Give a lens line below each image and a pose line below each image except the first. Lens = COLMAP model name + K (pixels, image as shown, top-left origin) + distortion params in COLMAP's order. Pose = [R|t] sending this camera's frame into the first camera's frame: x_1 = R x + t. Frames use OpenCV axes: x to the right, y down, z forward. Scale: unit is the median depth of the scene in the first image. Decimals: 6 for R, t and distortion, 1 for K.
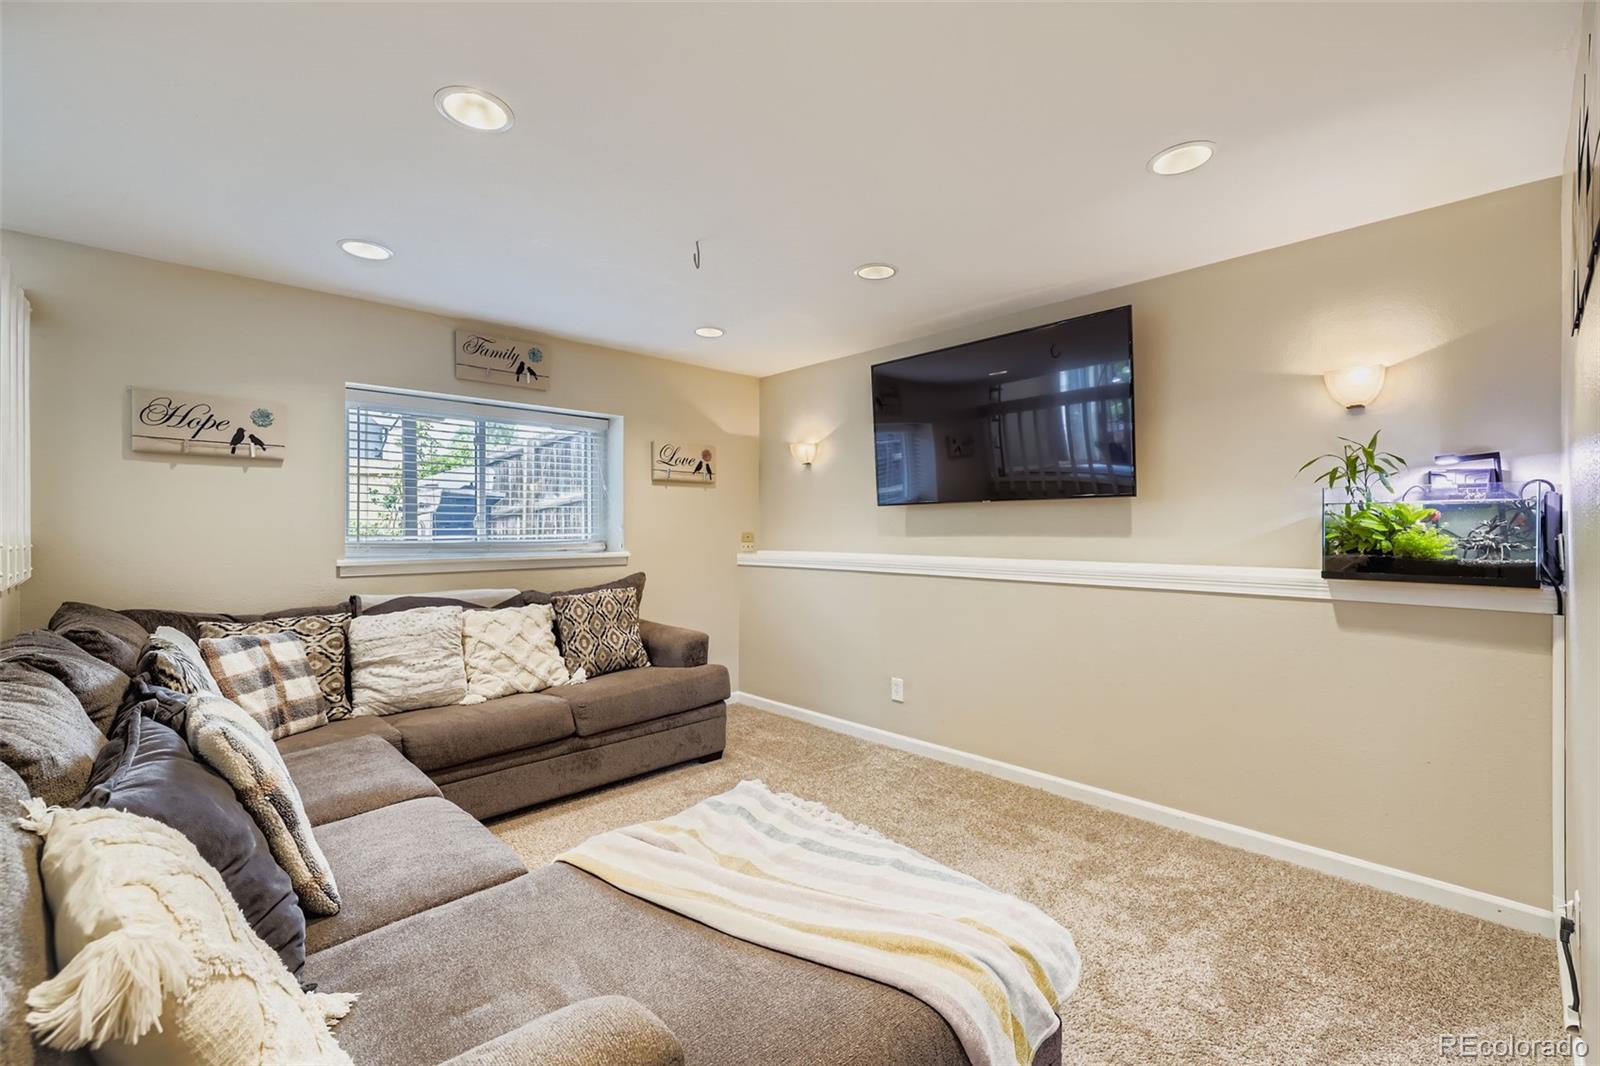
lens RADIAL K [[681.5, 0, 796.1], [0, 681.5, 532.0], [0, 0, 1]] dist [-0.000330, -0.000300]
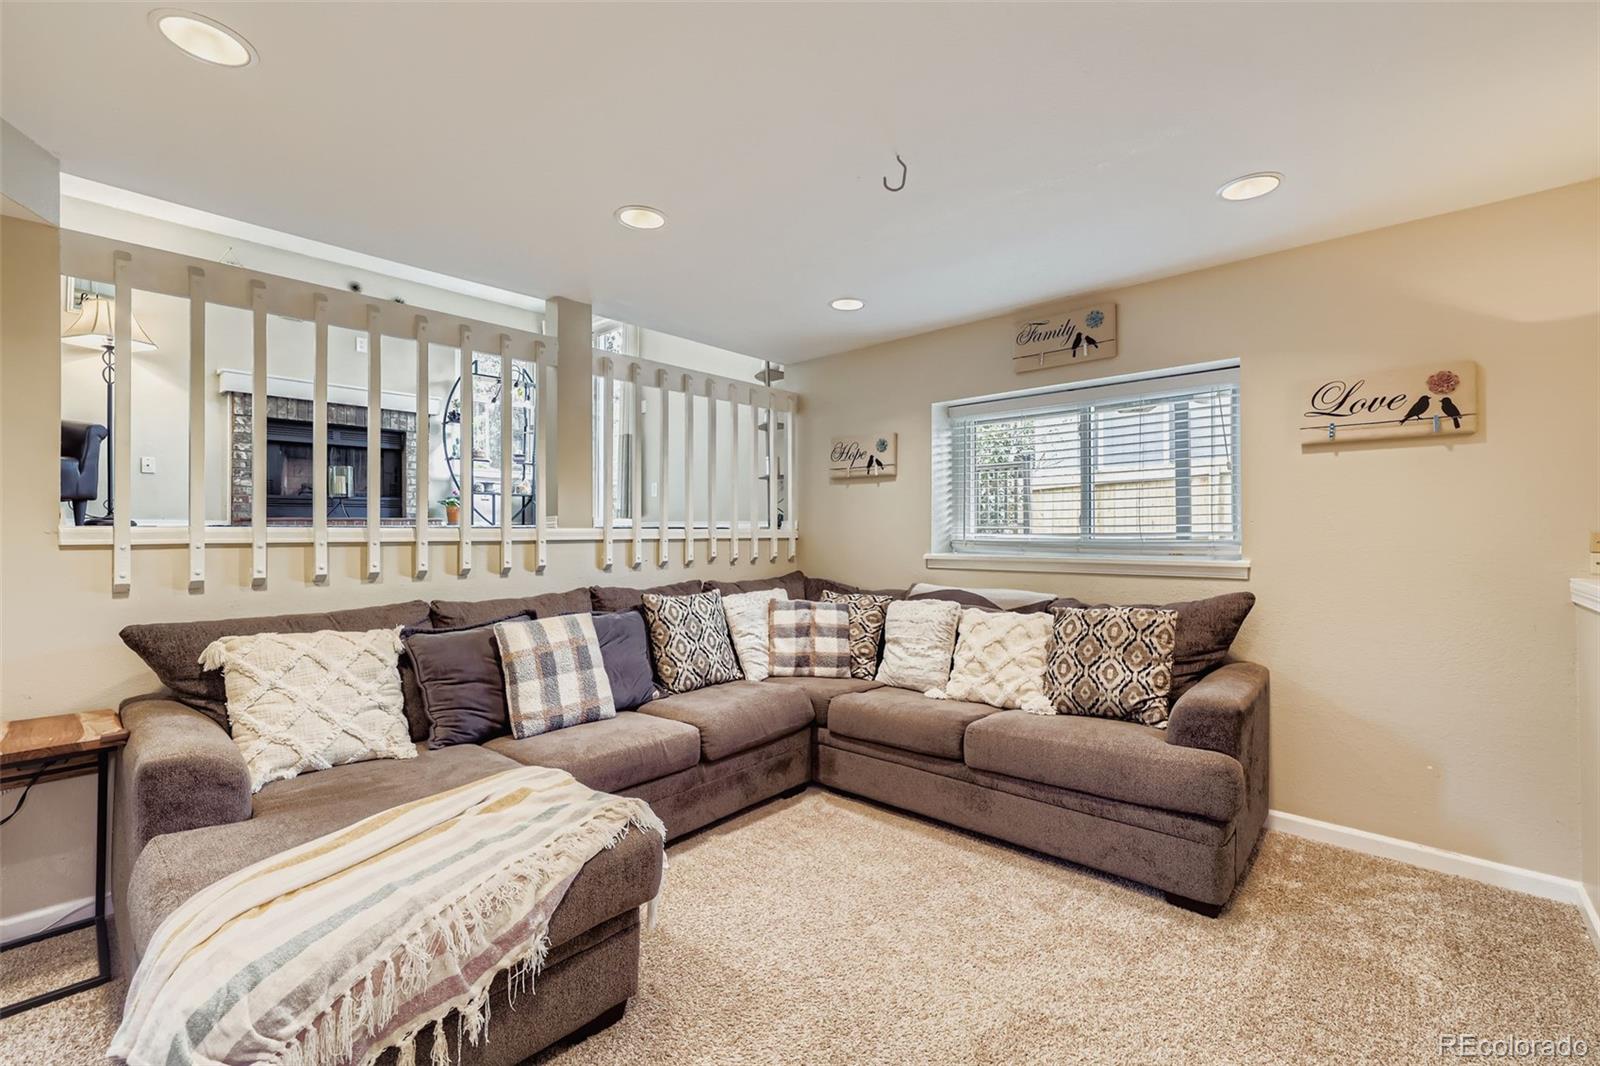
lens RADIAL K [[681.5, 0, 792.3], [0, 681.5, 527.2], [0, 0, 1]] dist [-0.000330, -0.000300]
pose [[0.068506, -0.007130, -0.997625, 0.468260], [-0.001971, 0.999972, -0.007283, 0.003441], [0.997649, 0.002465, 0.068490, 0.629063]]
